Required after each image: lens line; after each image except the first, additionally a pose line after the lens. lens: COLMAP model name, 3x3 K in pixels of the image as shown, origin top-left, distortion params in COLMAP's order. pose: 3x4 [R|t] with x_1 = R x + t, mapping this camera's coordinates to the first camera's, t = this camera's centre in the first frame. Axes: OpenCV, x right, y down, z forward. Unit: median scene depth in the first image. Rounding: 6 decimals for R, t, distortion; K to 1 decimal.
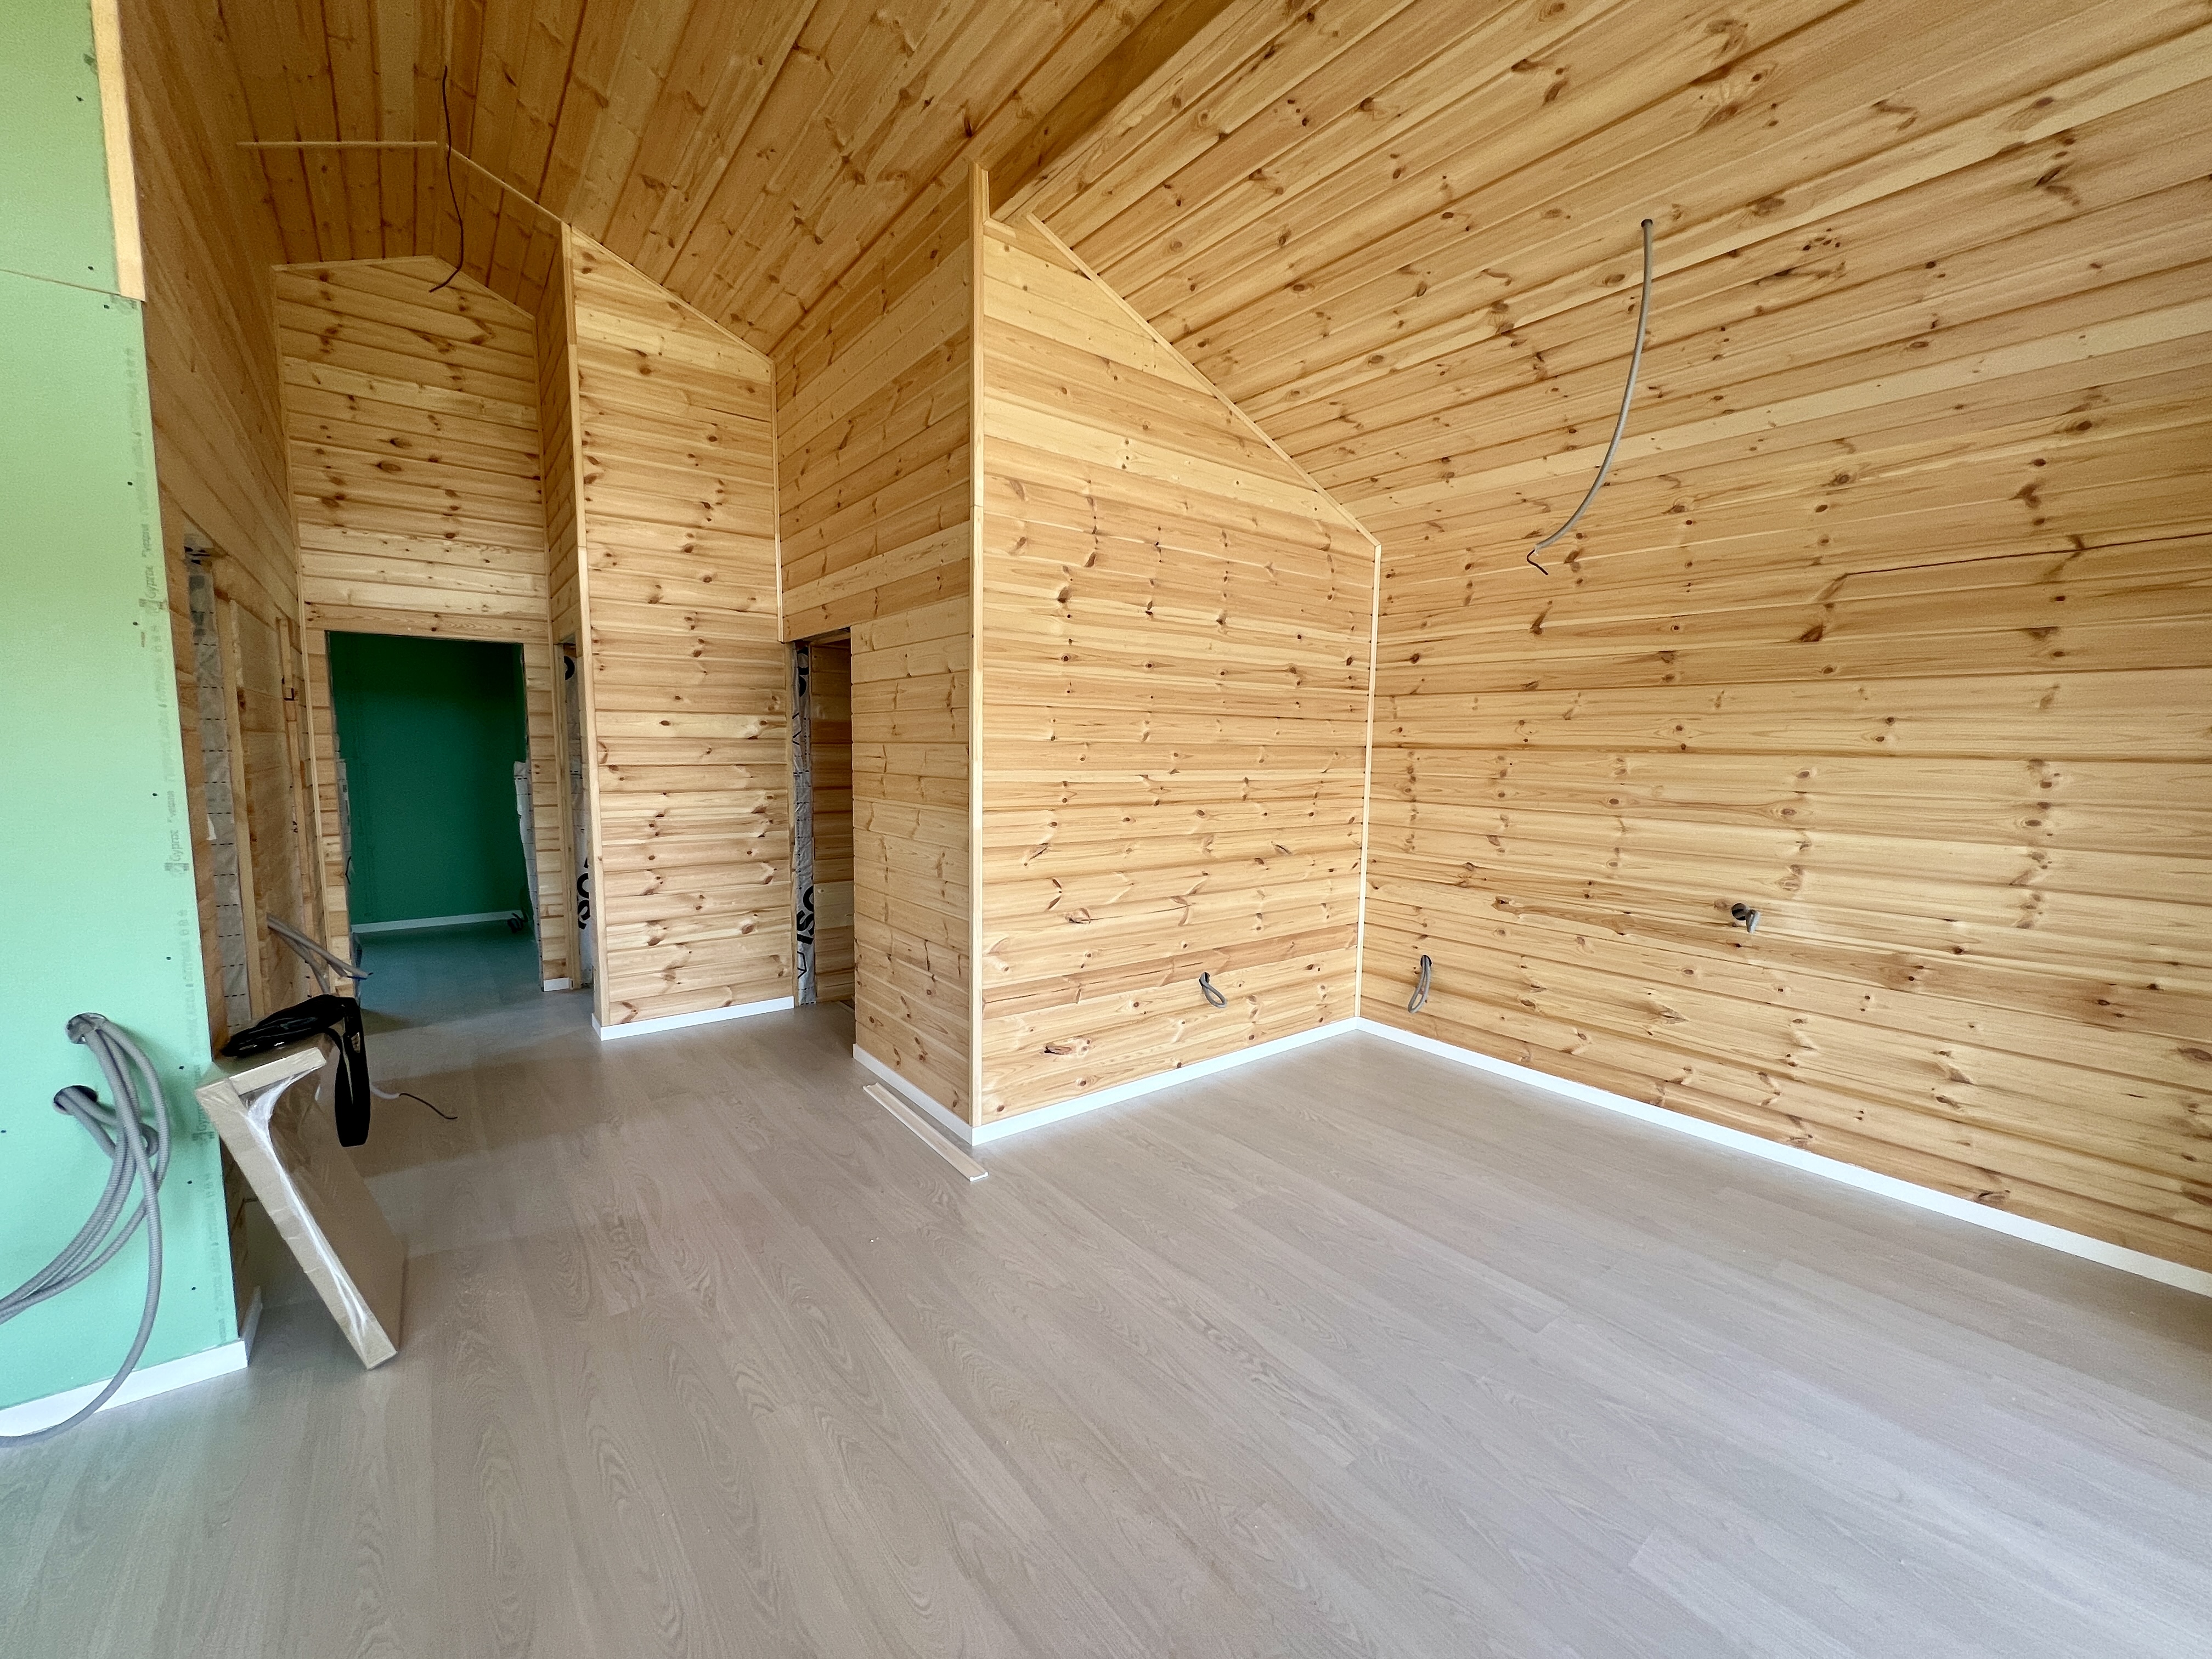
lens RADIAL K [[888.4, 0, 1108.5], [0, 888.4, 832.2], [0, 0, 1]] dist [-0.002319, 0.000262]
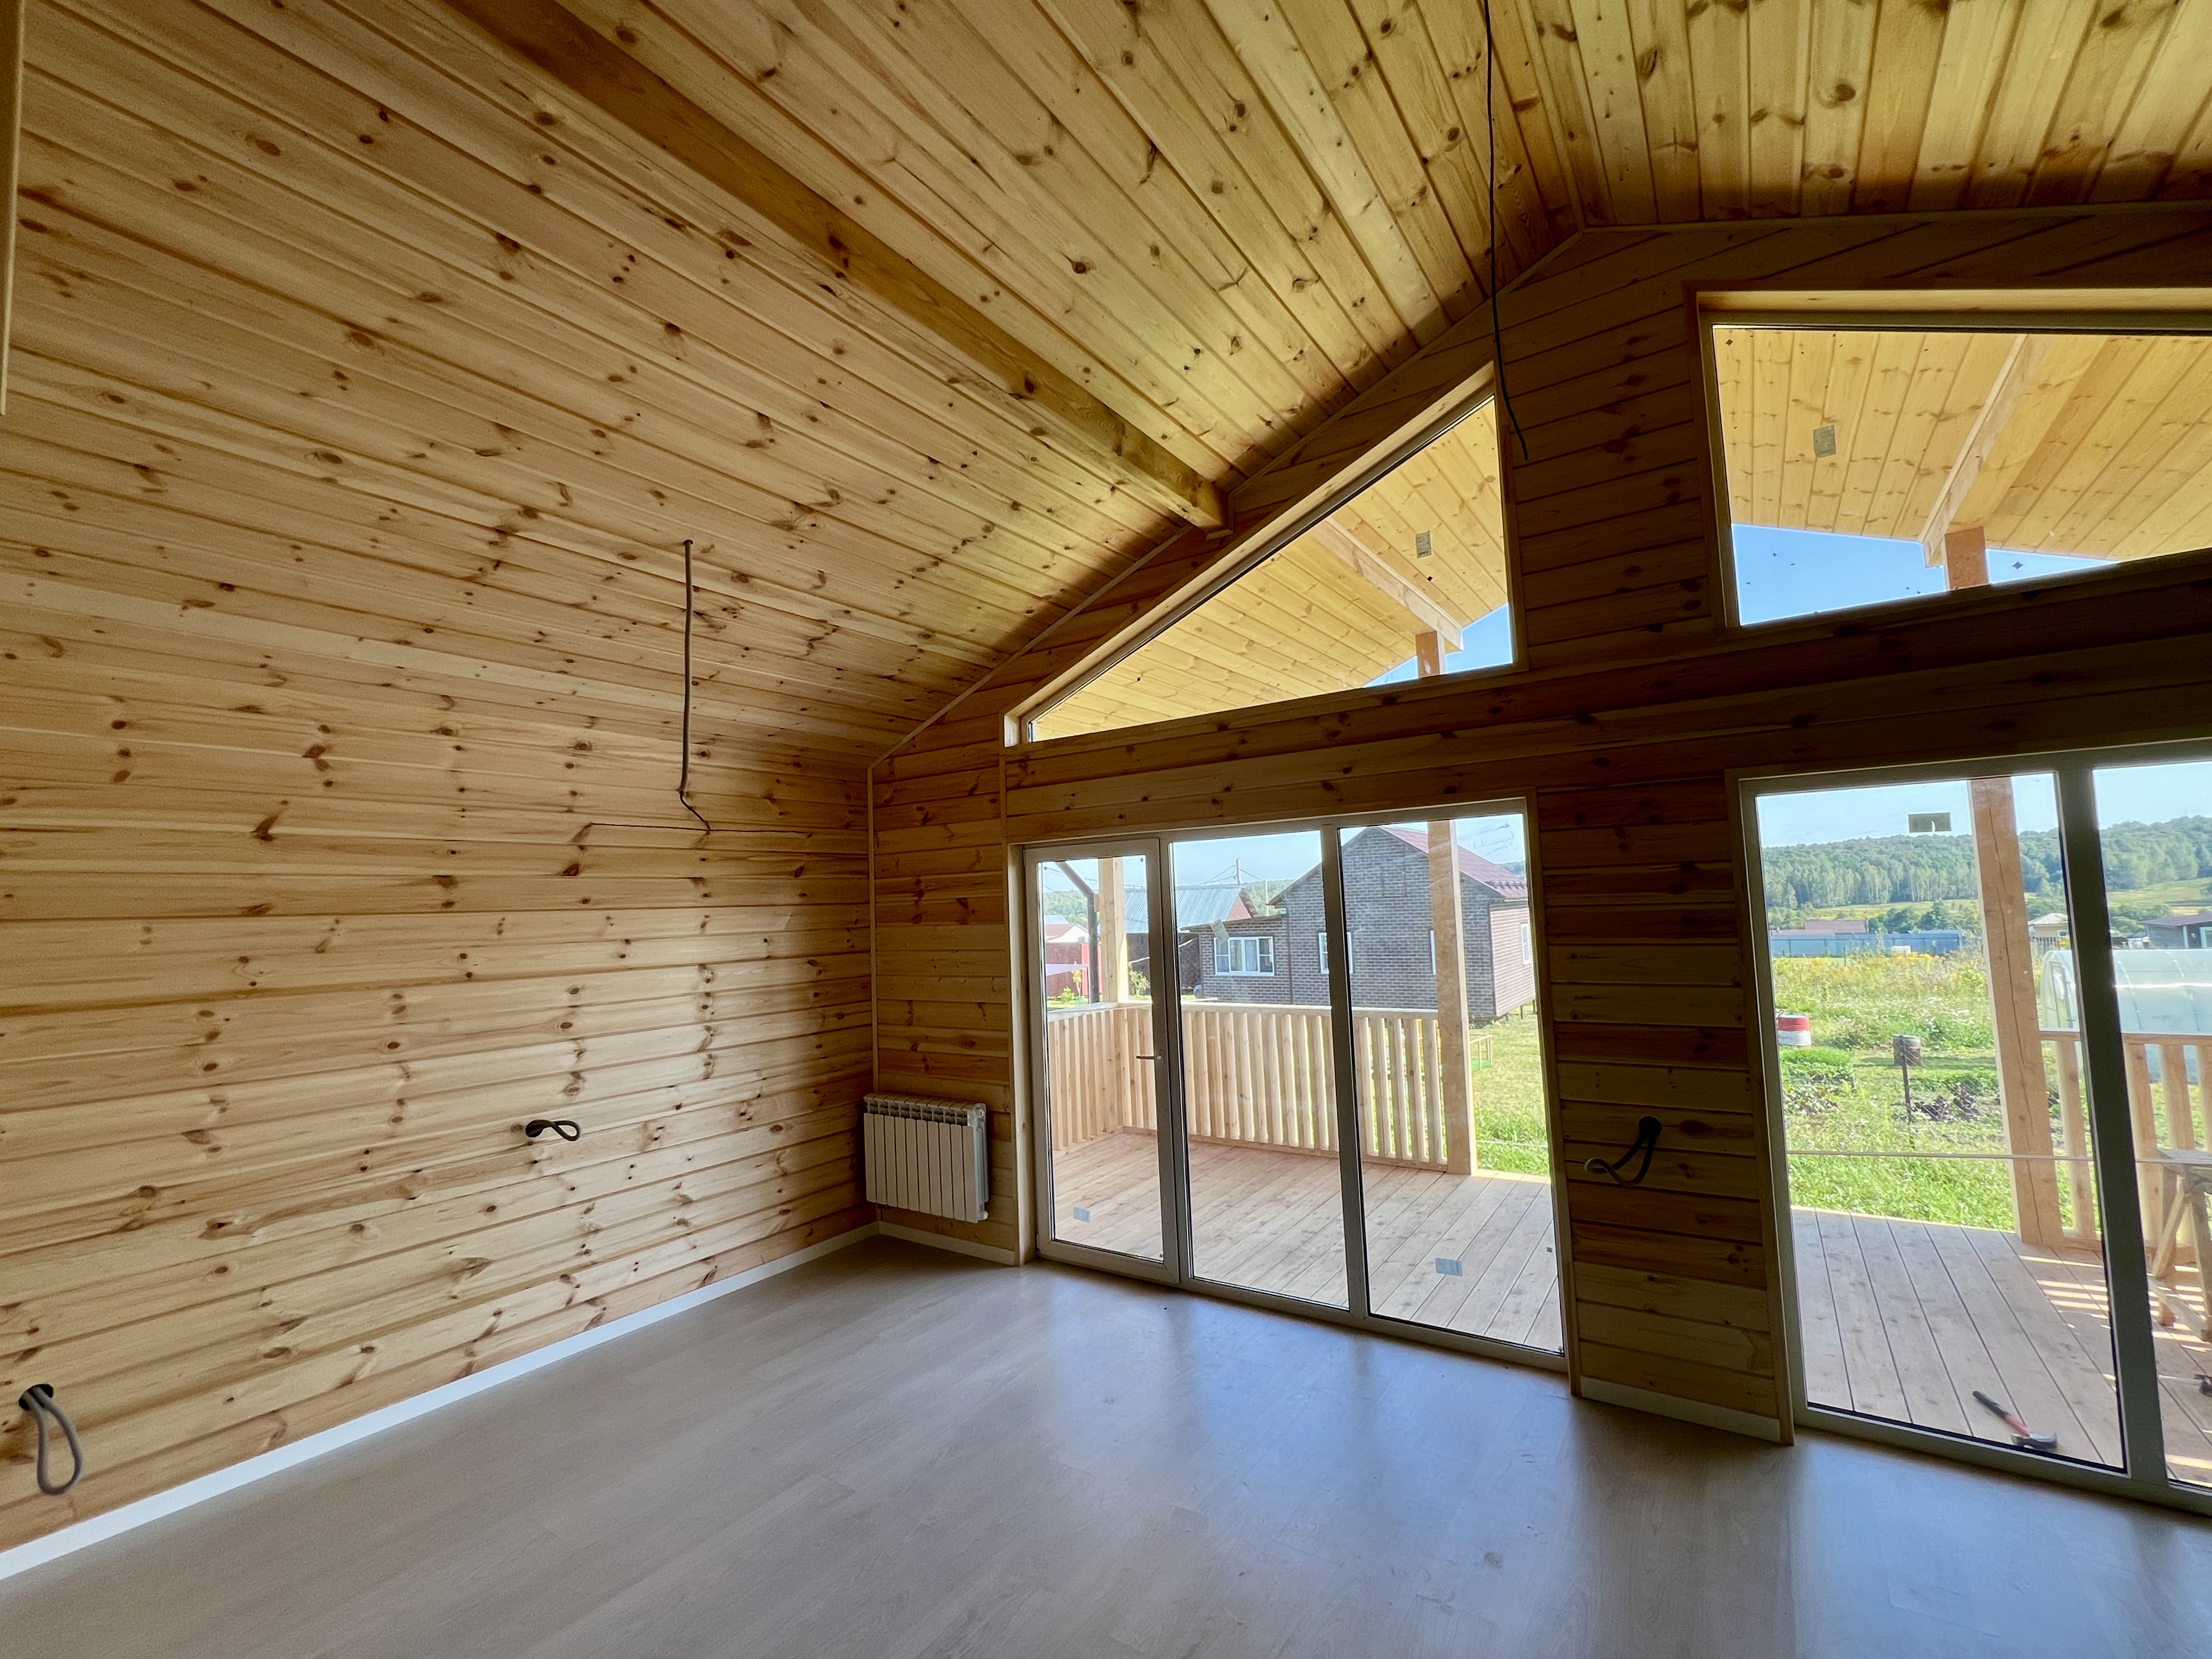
lens RADIAL K [[955.3, 0, 1101.3], [0, 955.3, 838.9], [0, 0, 1]] dist [0.001341, 0.000534]
pose [[-0.295758, 0.067079, 0.952905, -0.486136], [0.129179, 0.991177, -0.029679, -0.108245], [-0.946488, 0.114317, -0.301814, 0.566890]]
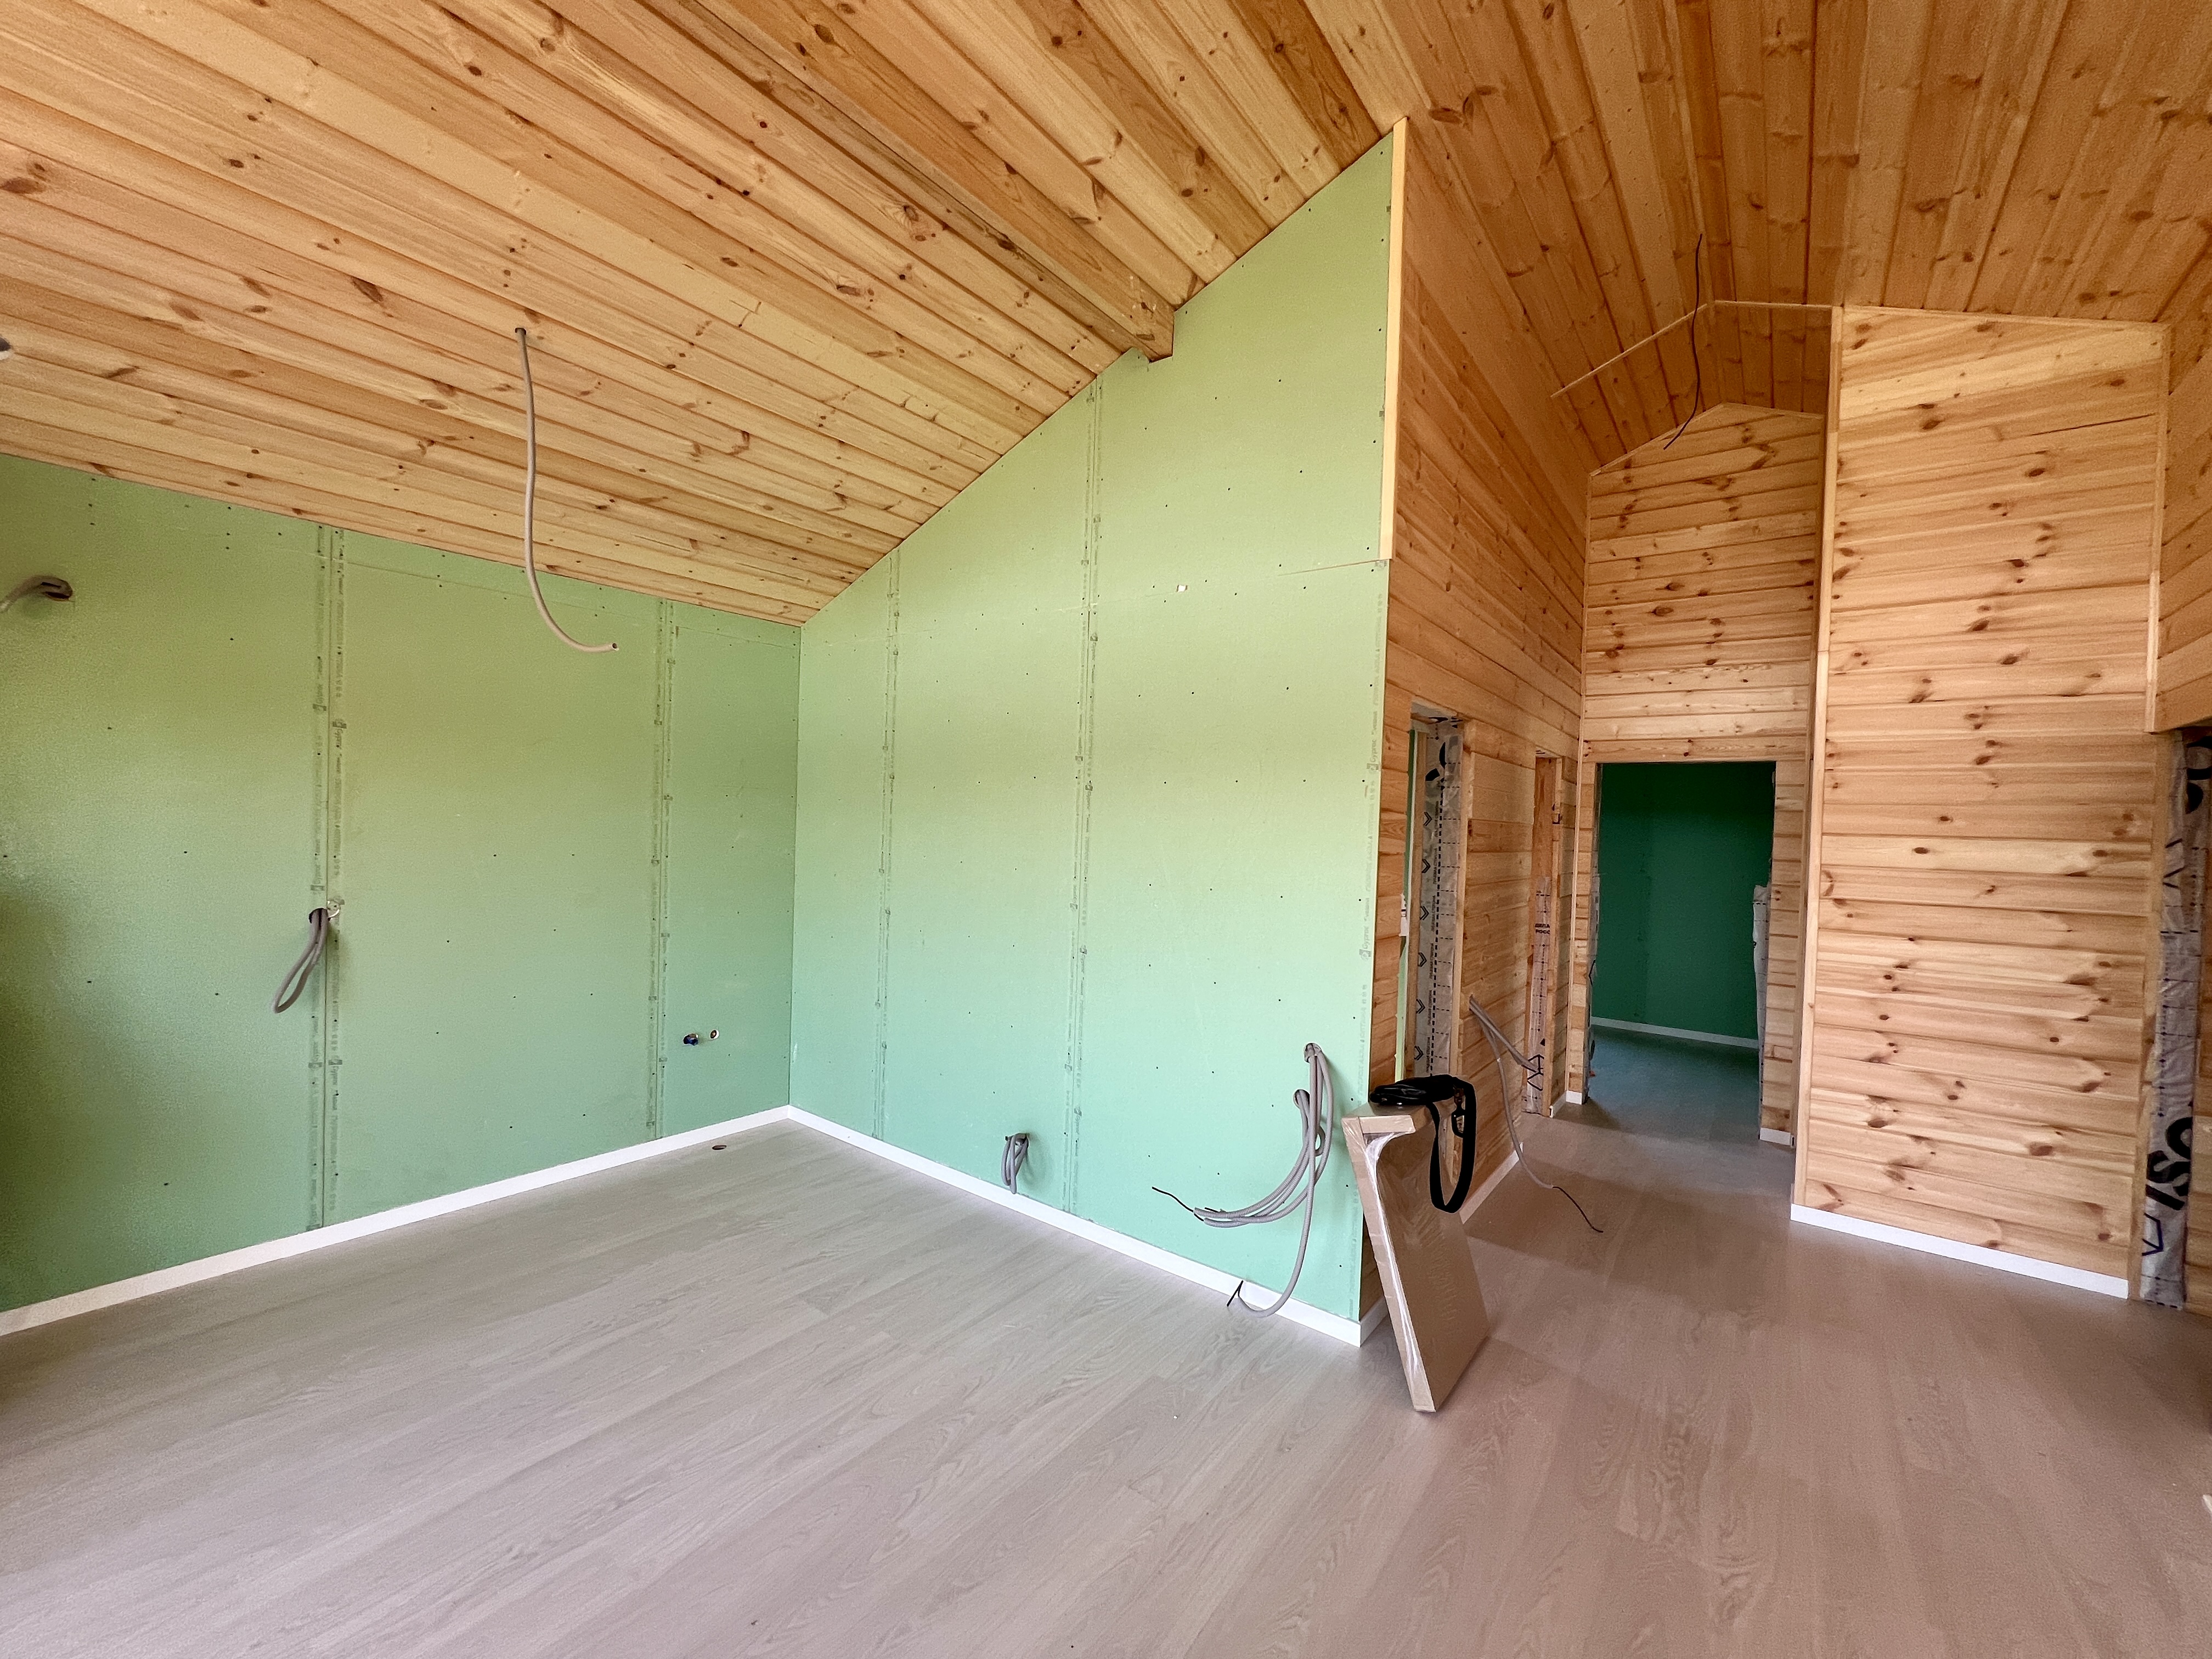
lens RADIAL K [[888.4, 0, 1108.5], [0, 888.4, 832.2], [0, 0, 1]] dist [-0.002319, 0.000262]
pose [[0.247888, 0.007690, -0.968758, 0.095236], [-0.127194, 0.991571, -0.024676, -0.031544], [0.960403, 0.129337, 0.246777, 0.125993]]
